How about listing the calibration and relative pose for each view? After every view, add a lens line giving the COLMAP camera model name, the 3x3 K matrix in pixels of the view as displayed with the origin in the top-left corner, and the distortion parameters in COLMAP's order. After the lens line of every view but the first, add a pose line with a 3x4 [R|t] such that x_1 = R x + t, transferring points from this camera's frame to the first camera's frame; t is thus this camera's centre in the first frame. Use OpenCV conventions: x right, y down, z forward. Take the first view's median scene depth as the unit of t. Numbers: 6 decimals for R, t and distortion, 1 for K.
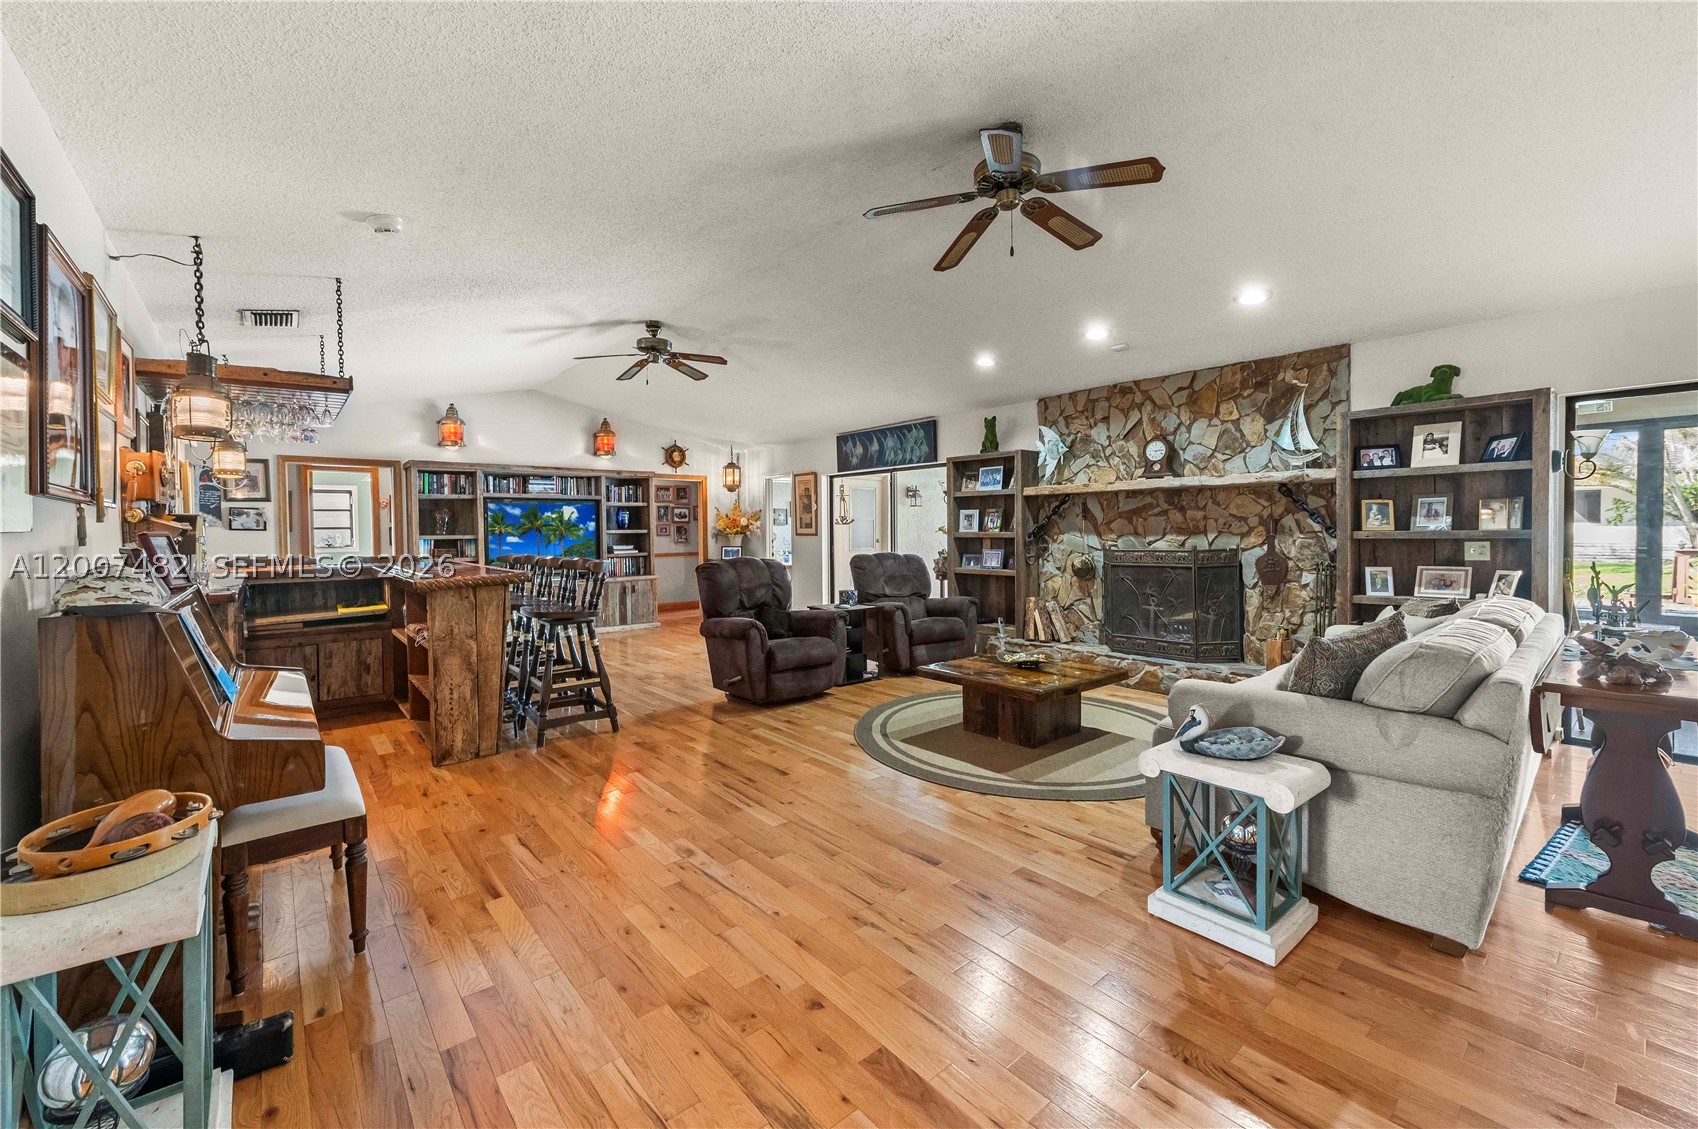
lens RADIAL K [[692.7, 0, 852.5], [0, 692.7, 539.7], [0, 0, 1]] dist [0.002072, -0.000535]
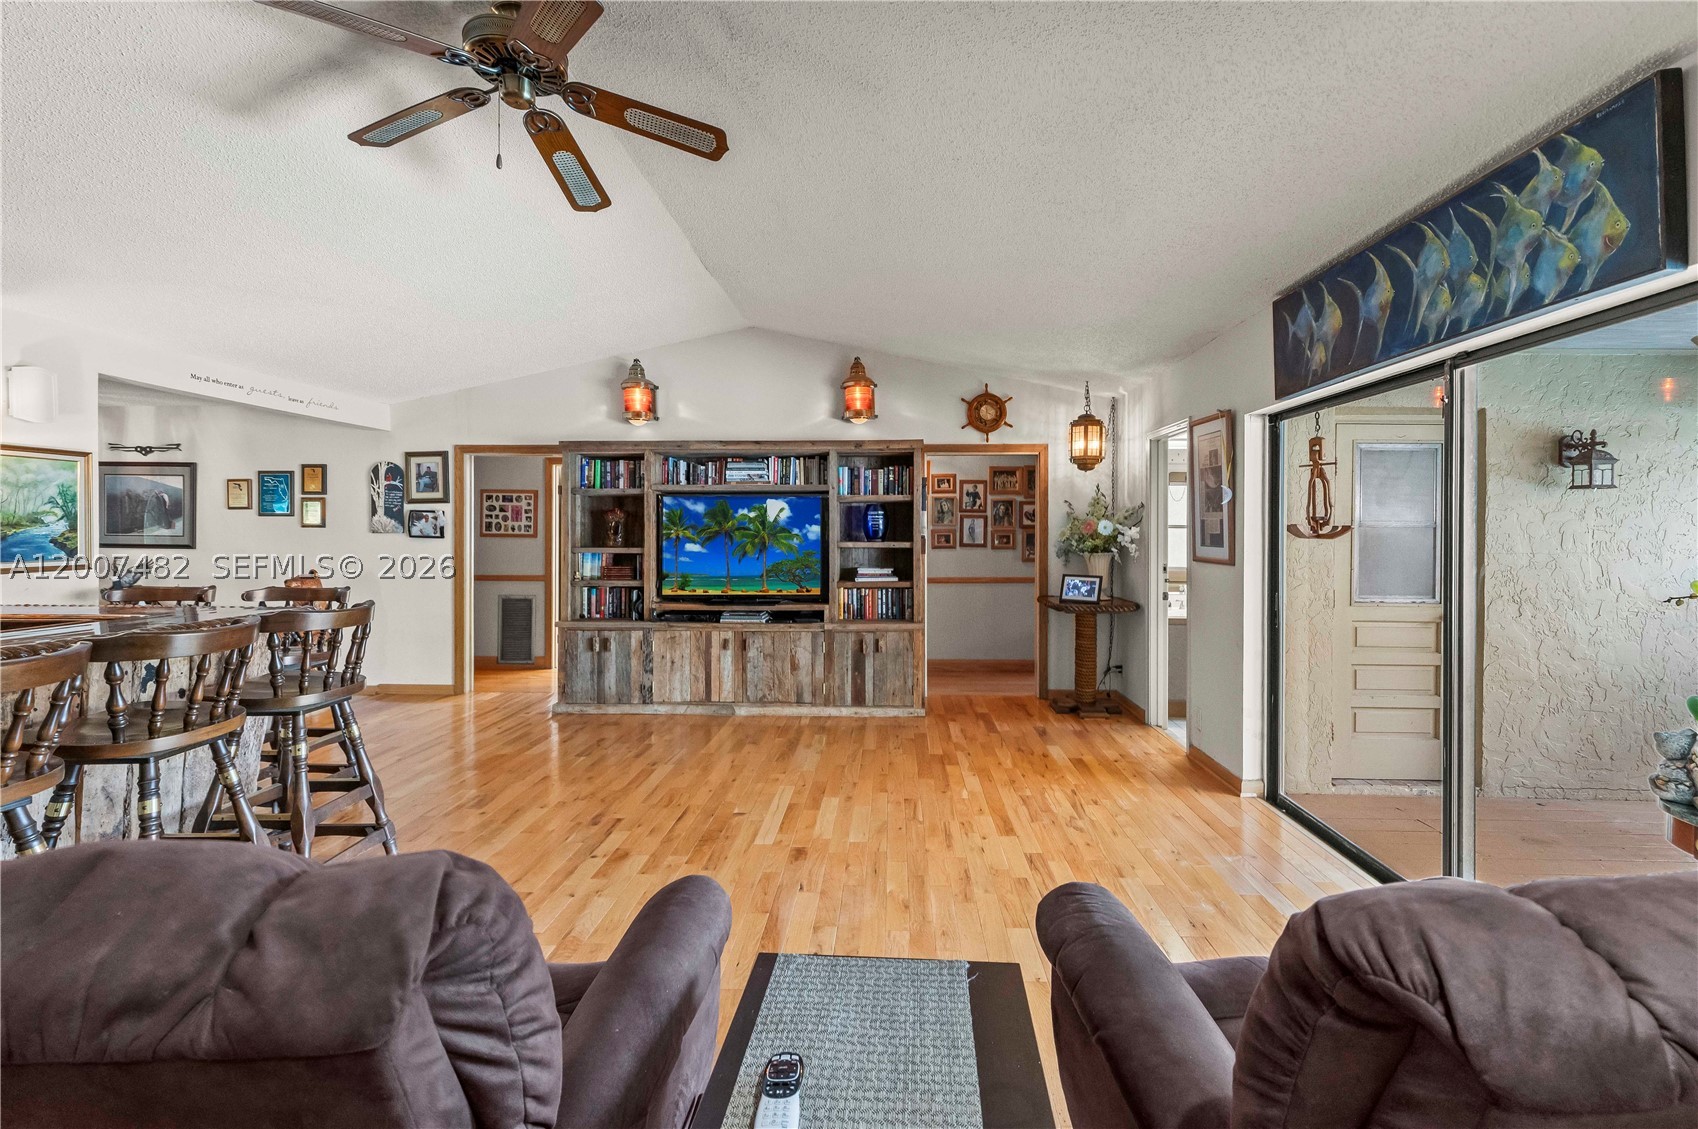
lens RADIAL K [[692.7, 0, 883.0], [0, 692.7, 528.3], [0, 0, 1]] dist [0.002072, -0.000535]
pose [[0.743581, 0.009175, -0.668583, 0.110526], [-0.017362, 0.999834, -0.005588, -0.036081], [0.668421, 0.015762, 0.743616, 0.920688]]
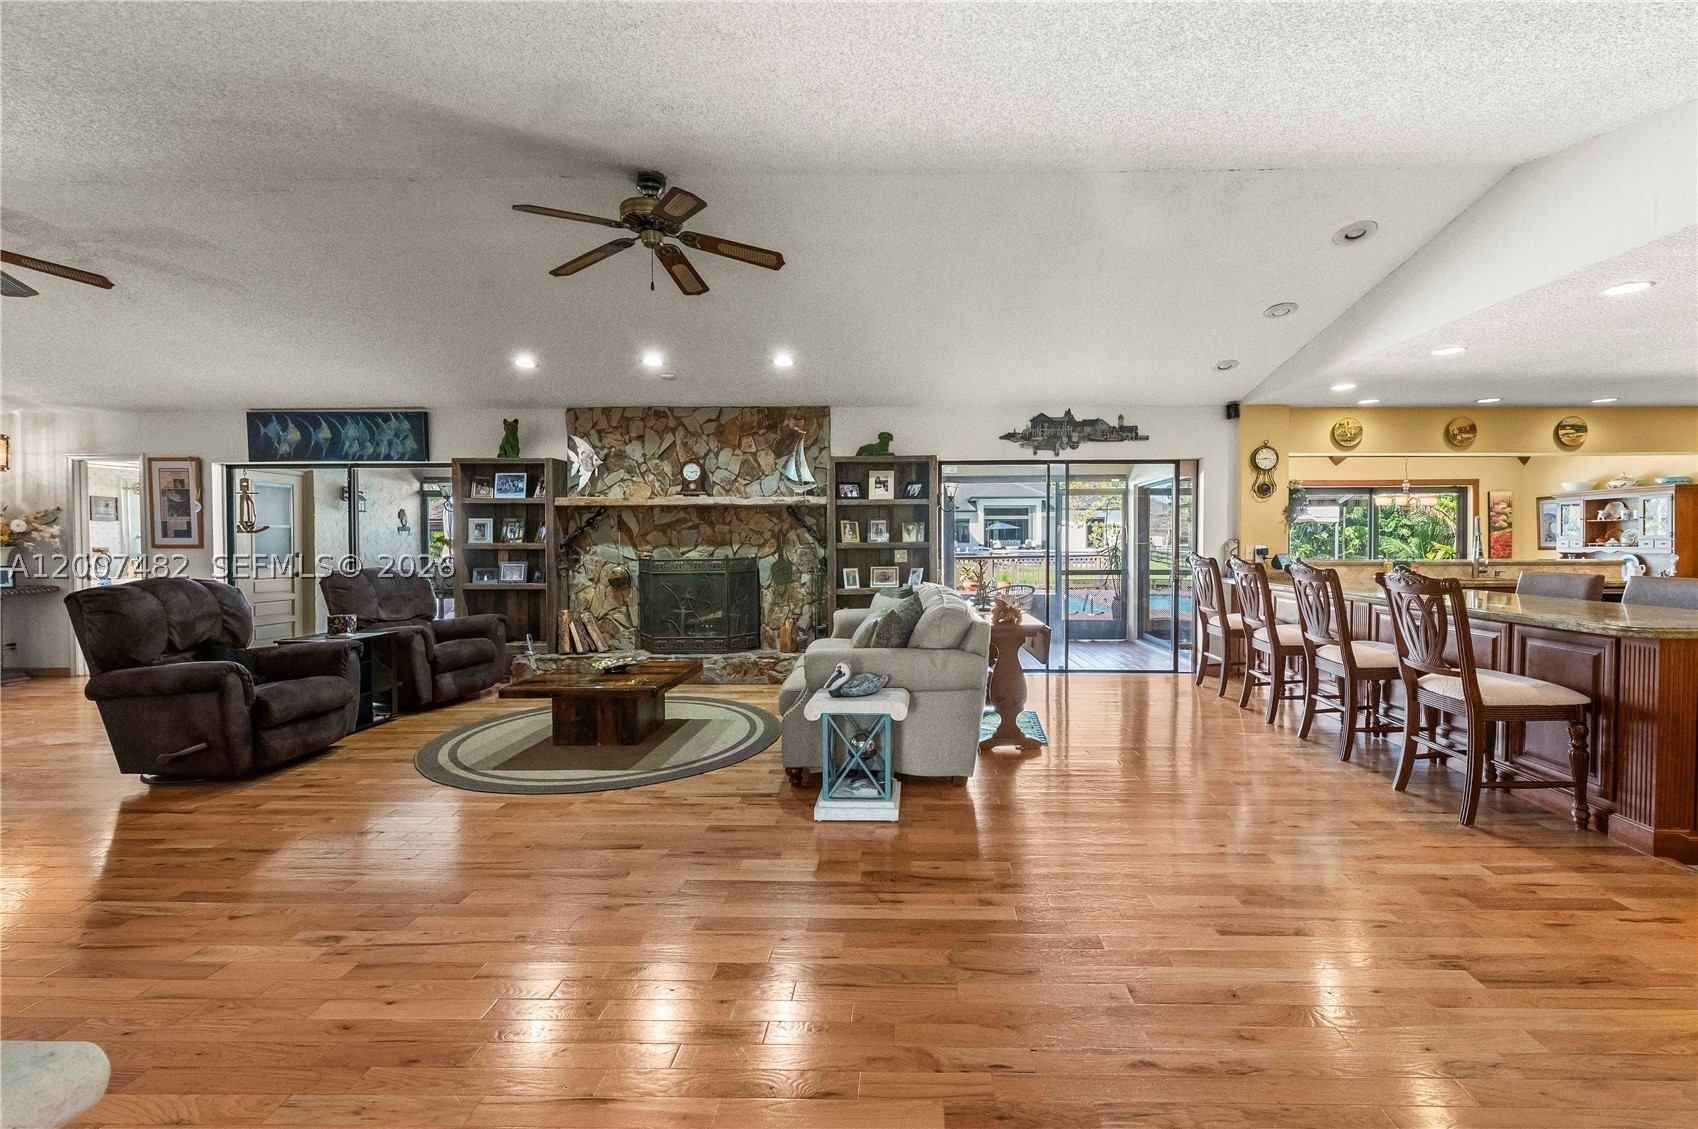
lens RADIAL K [[692.7, 0, 911.1], [0, 692.7, 547.8], [0, 0, 1]] dist [0.002072, -0.000535]
pose [[0.654606, -0.001521, 0.755969, -0.184913], [0.007472, 0.999962, -0.004458, 0.003932], [-0.755933, 0.008567, 0.654593, -0.014777]]
